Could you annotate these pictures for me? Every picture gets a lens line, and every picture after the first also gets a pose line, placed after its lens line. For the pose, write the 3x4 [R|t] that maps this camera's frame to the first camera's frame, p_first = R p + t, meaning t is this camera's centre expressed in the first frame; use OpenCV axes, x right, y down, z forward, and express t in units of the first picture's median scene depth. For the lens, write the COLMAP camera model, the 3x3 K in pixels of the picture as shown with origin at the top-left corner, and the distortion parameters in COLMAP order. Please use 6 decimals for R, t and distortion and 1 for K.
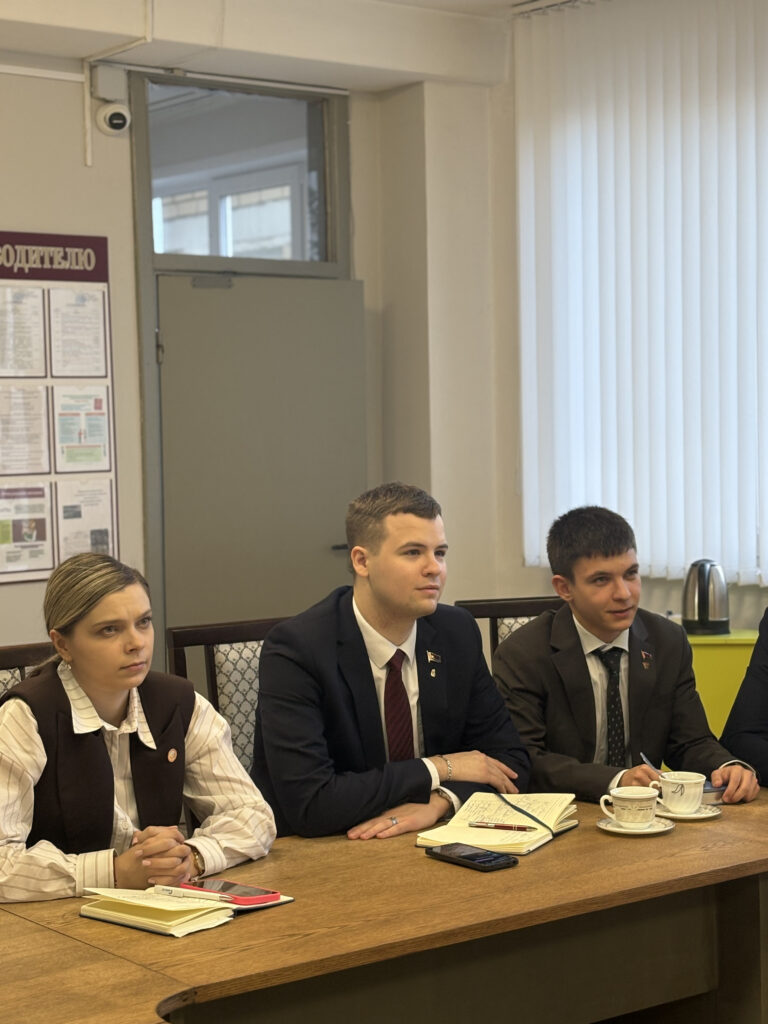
lens RADIAL K [[1922.0, 0, 384.0], [0, 1922.0, 512.0], [0, 0, 1]] dist [0.102187, -0.044199]
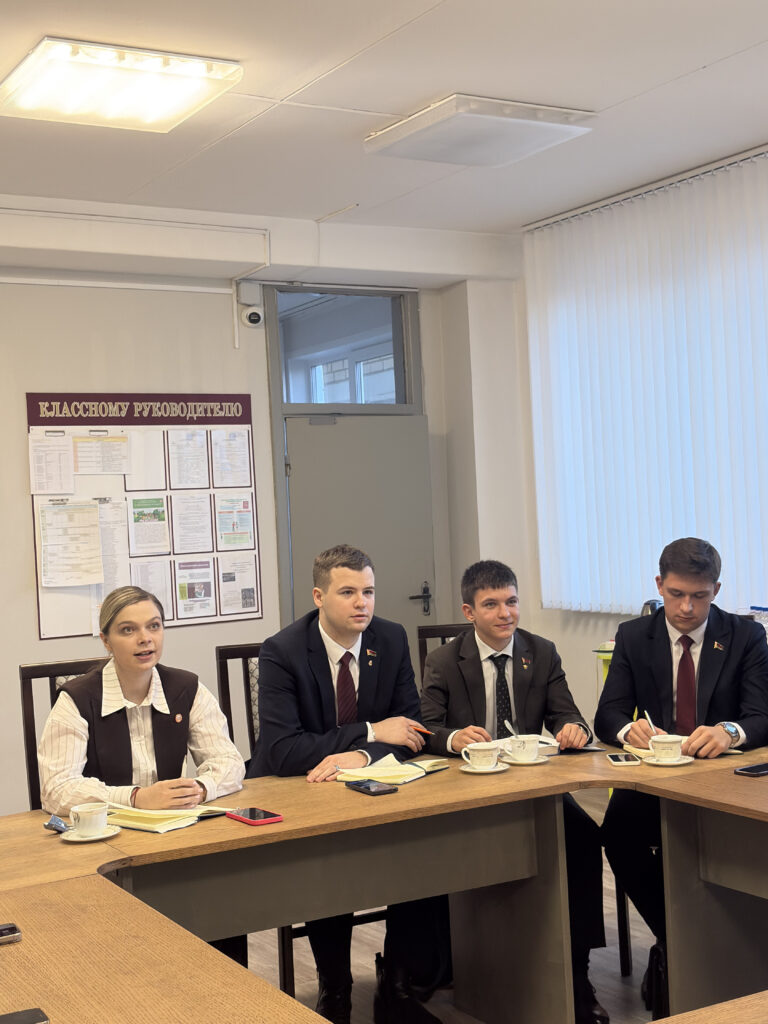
lens RADIAL K [[1398.9, 0, 384.0], [0, 1398.9, 512.0], [0, 0, 1]] dist [0.118700, 0.023978]
pose [[0.989077, -0.029476, -0.144426, 0.117890], [0.022045, 0.998363, -0.052783, 0.009709], [0.145745, 0.049022, 0.988107, -0.063499]]
